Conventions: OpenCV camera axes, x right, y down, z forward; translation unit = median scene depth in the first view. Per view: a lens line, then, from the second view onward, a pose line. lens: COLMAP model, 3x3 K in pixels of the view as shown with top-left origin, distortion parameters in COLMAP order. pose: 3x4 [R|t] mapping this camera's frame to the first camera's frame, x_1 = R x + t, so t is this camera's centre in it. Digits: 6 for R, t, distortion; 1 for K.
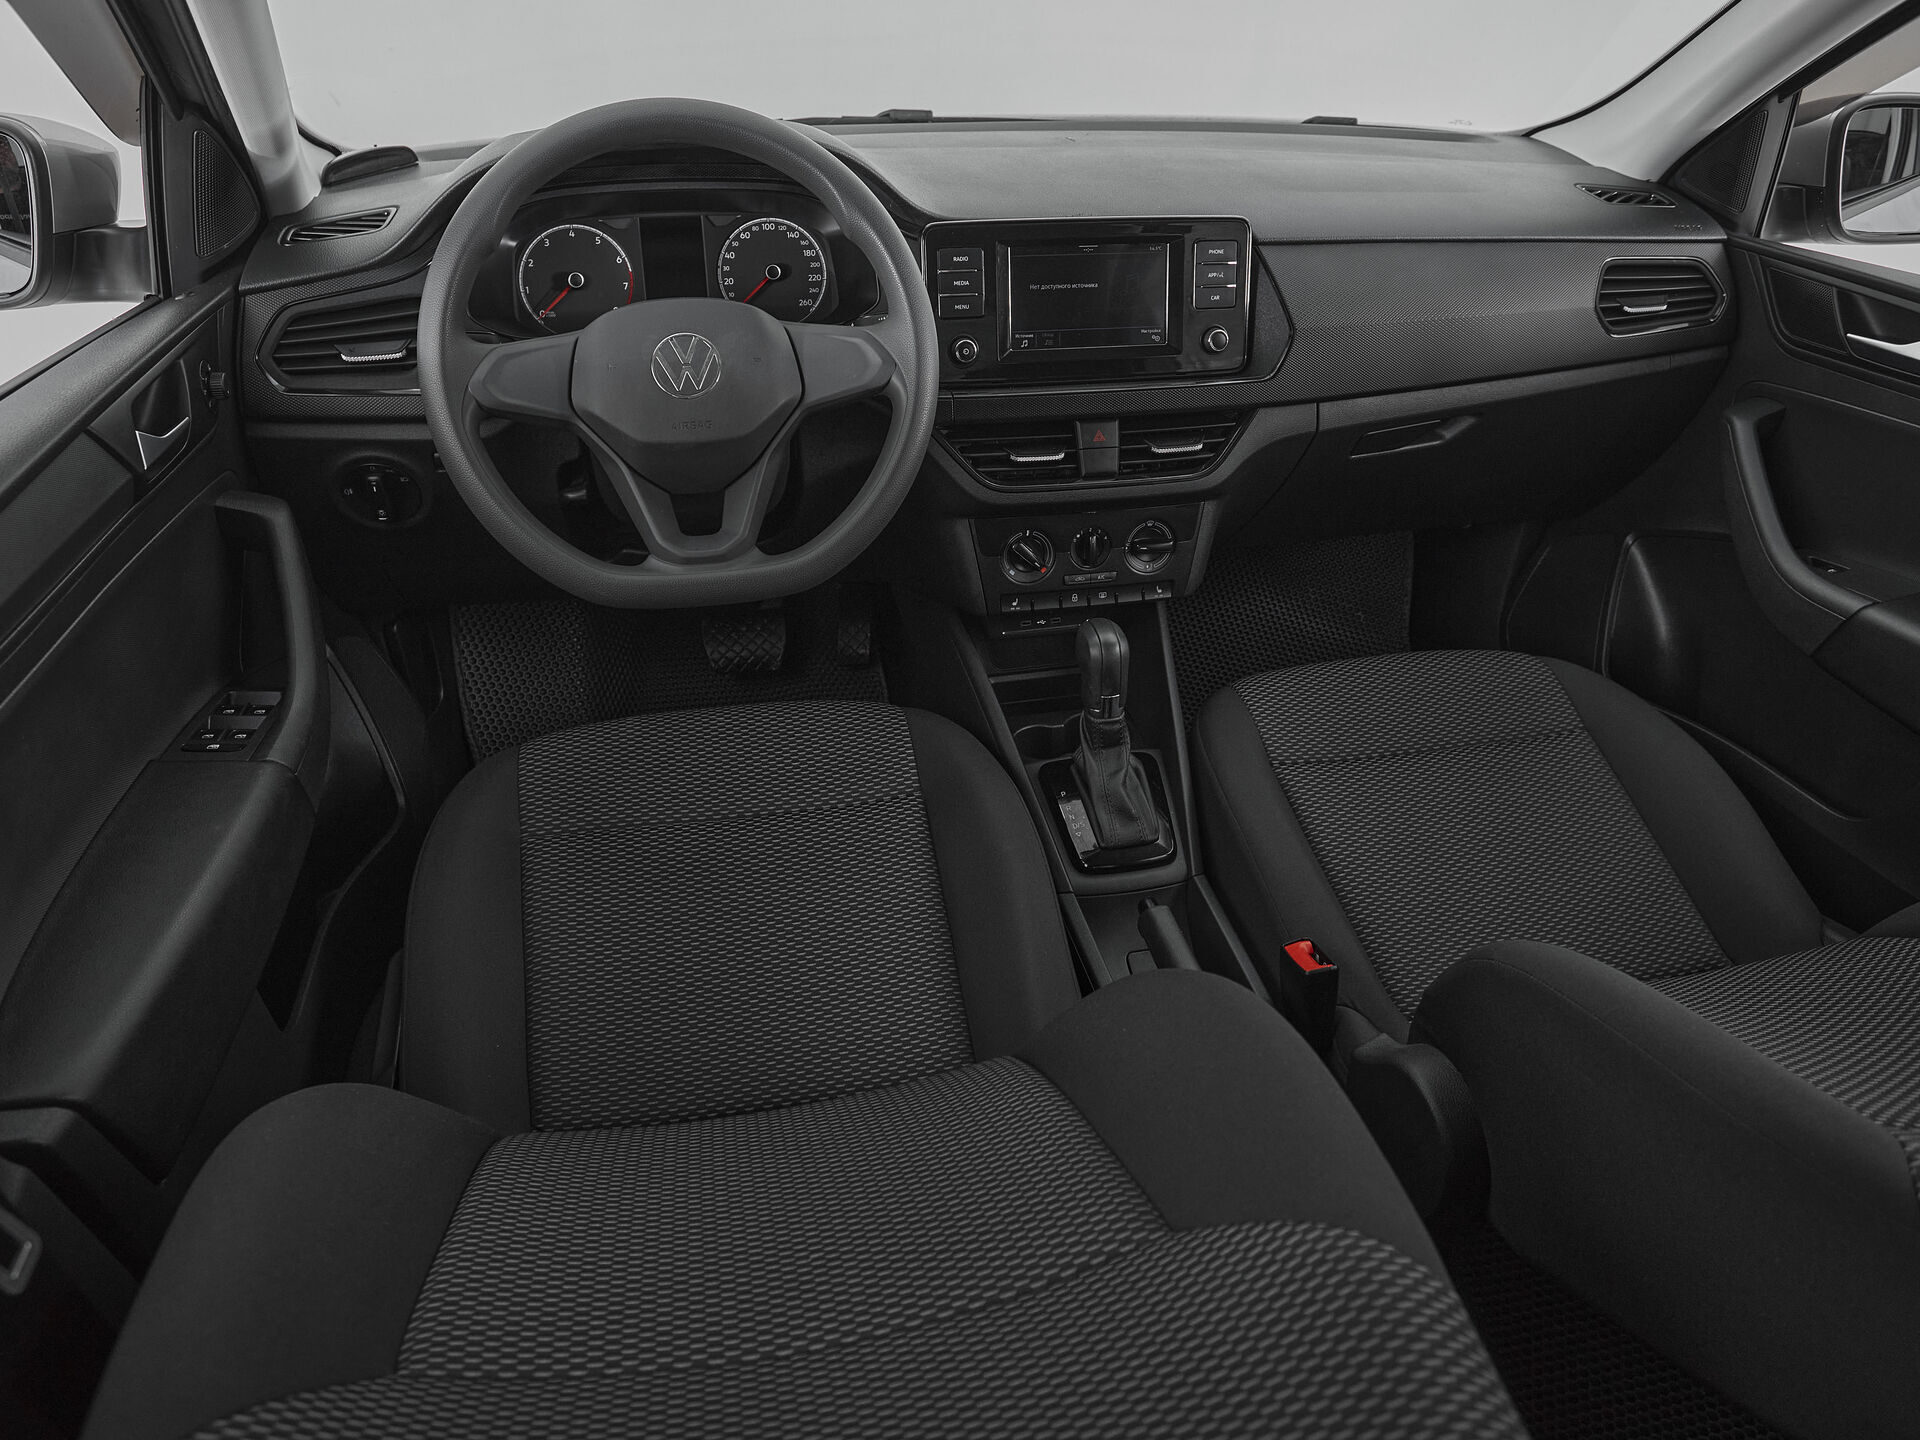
lens RADIAL K [[1266.5, 0, 960.0], [0, 1266.5, 720.0], [0, 0, 1]] dist [-0.069602, 0.042212]
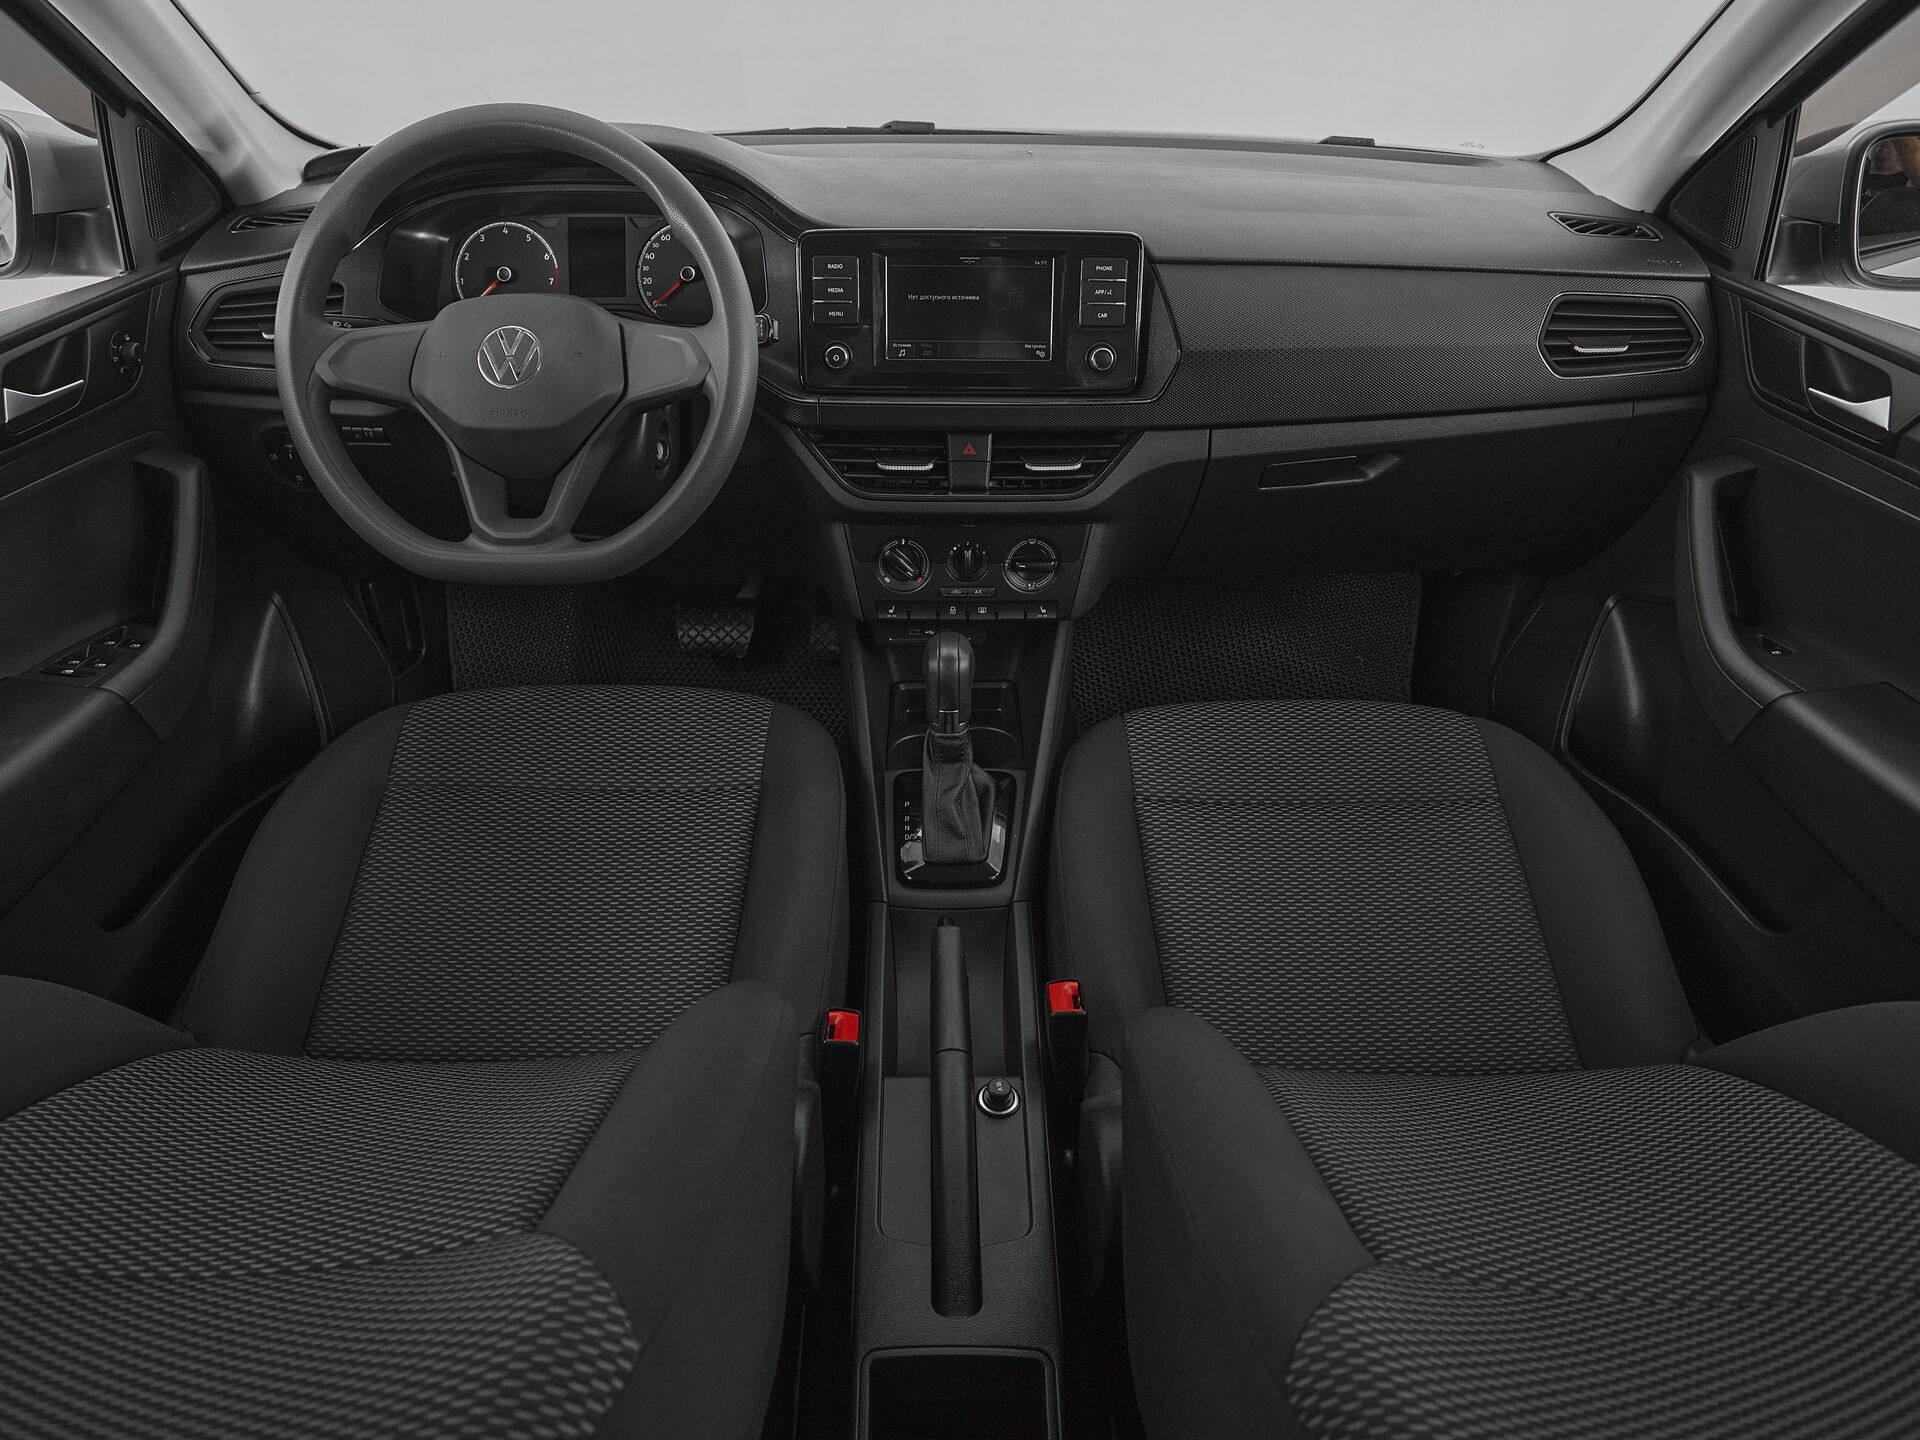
lens RADIAL K [[1237.4, 0, 960.0], [0, 1237.4, 720.0], [0, 0, 1]] dist [-0.073283, 0.043920]
pose [[0.980103, 0.101498, -0.170578, 0.285170], [-0.101899, 0.994774, 0.006426, -0.018430], [0.170339, 0.011084, 0.985323, 0.044069]]
